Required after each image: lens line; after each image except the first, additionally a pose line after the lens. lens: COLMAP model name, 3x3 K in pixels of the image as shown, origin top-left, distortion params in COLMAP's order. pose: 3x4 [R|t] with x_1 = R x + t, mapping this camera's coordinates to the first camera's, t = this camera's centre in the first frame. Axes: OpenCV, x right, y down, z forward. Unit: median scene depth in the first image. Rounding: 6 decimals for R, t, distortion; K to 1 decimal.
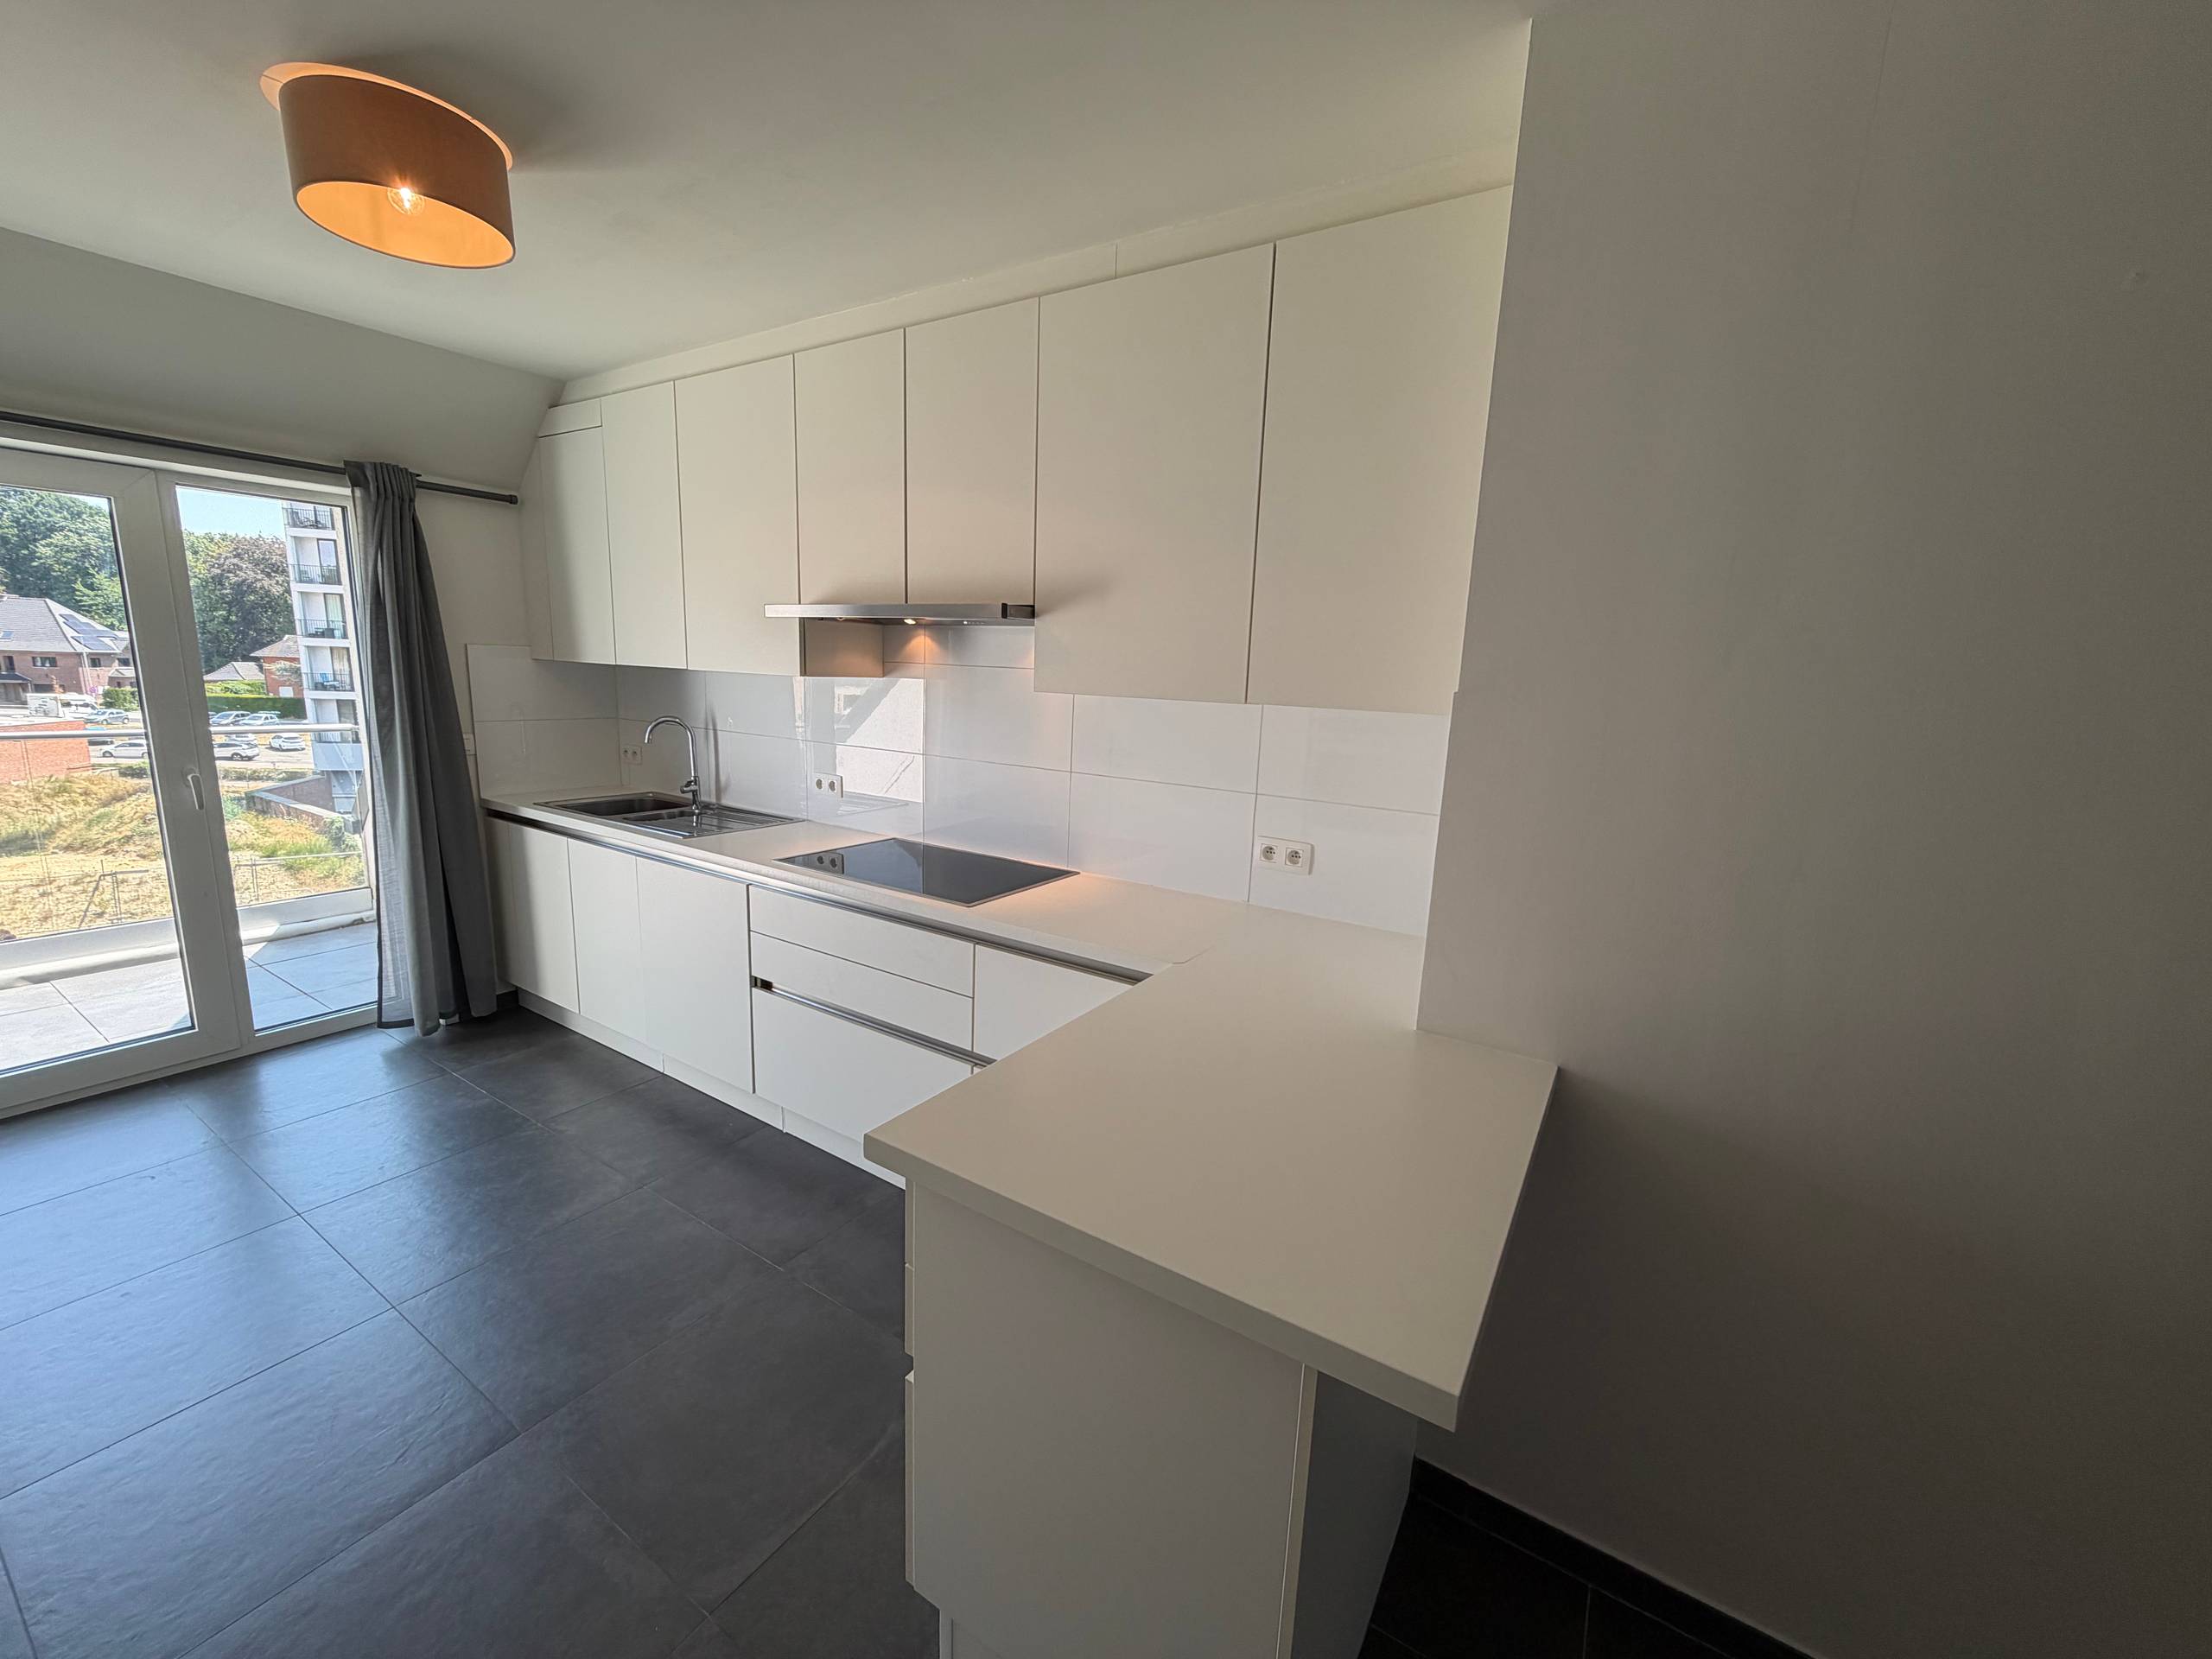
lens RADIAL K [[894.6, 0, 1098.5], [0, 894.6, 820.9], [0, 0, 1]] dist [-0.001211, -0.000197]
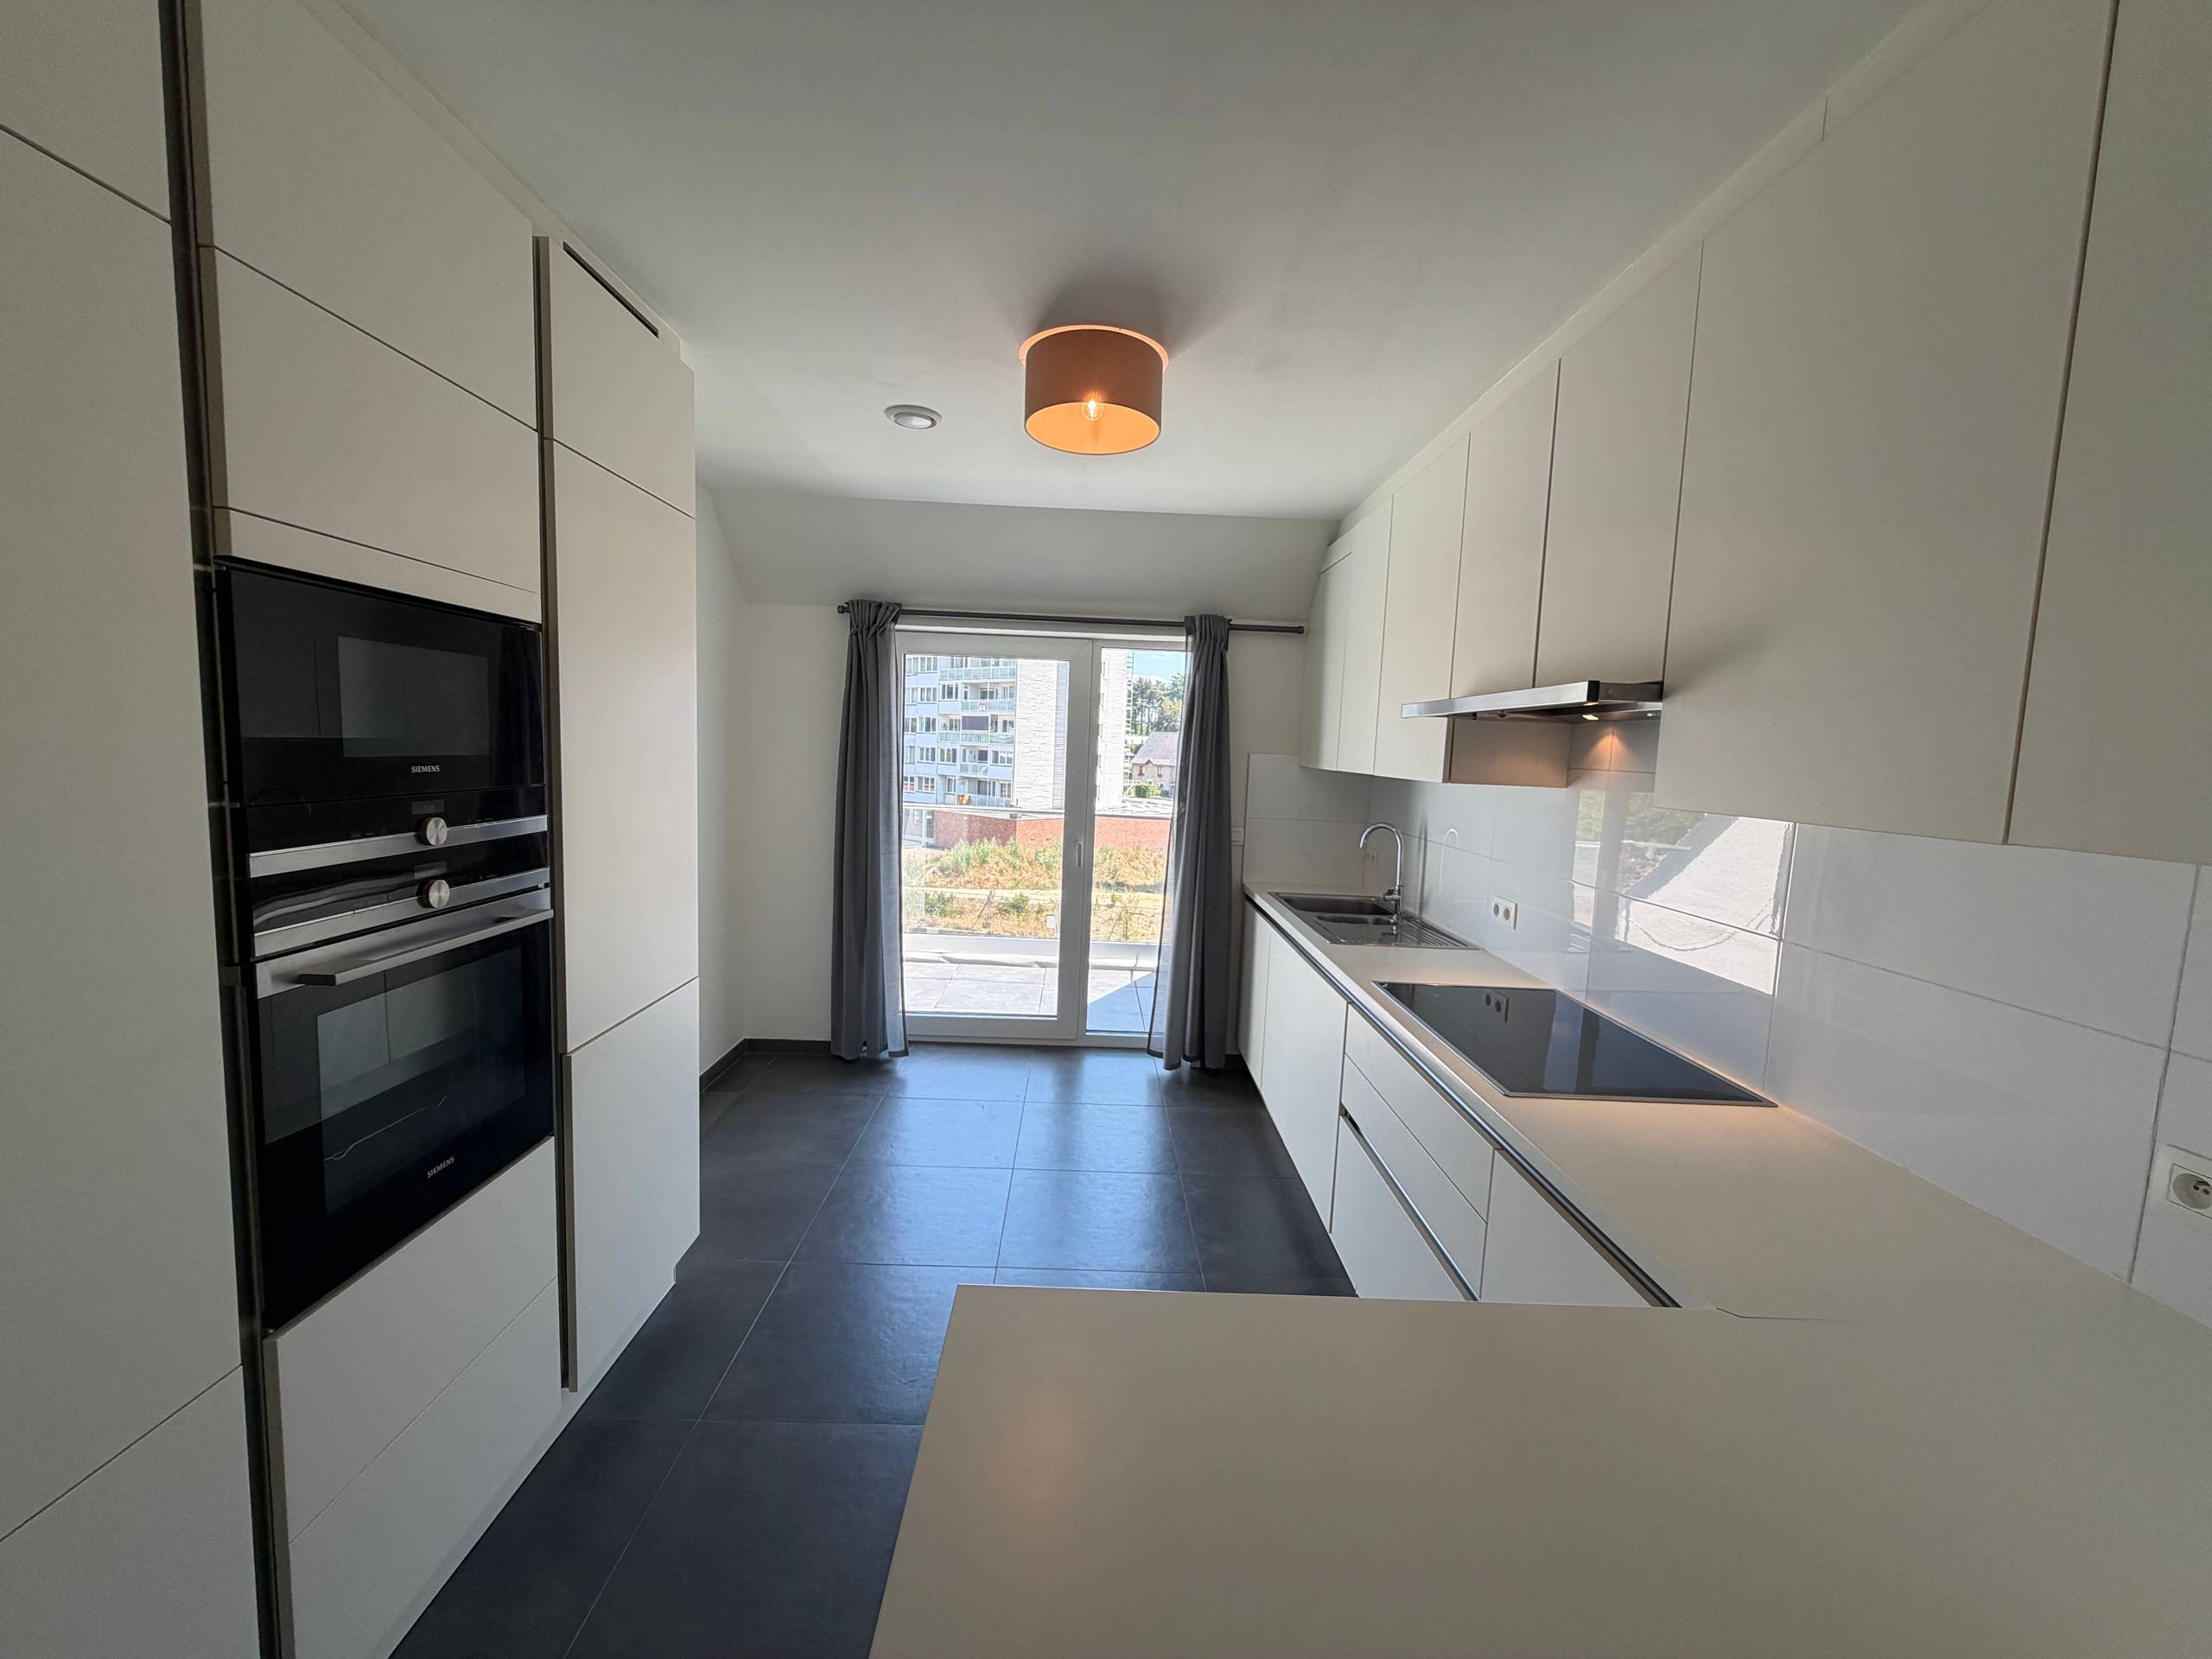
lens RADIAL K [[885.3, 0, 1100.2], [0, 885.3, 829.6], [0, 0, 1]] dist [0.001522, 0.000378]
pose [[0.551036, 0.061728, -0.832195, 0.184658], [-0.161184, 0.986353, -0.033566, -0.028110], [0.818766, 0.152633, 0.553466, 0.213942]]
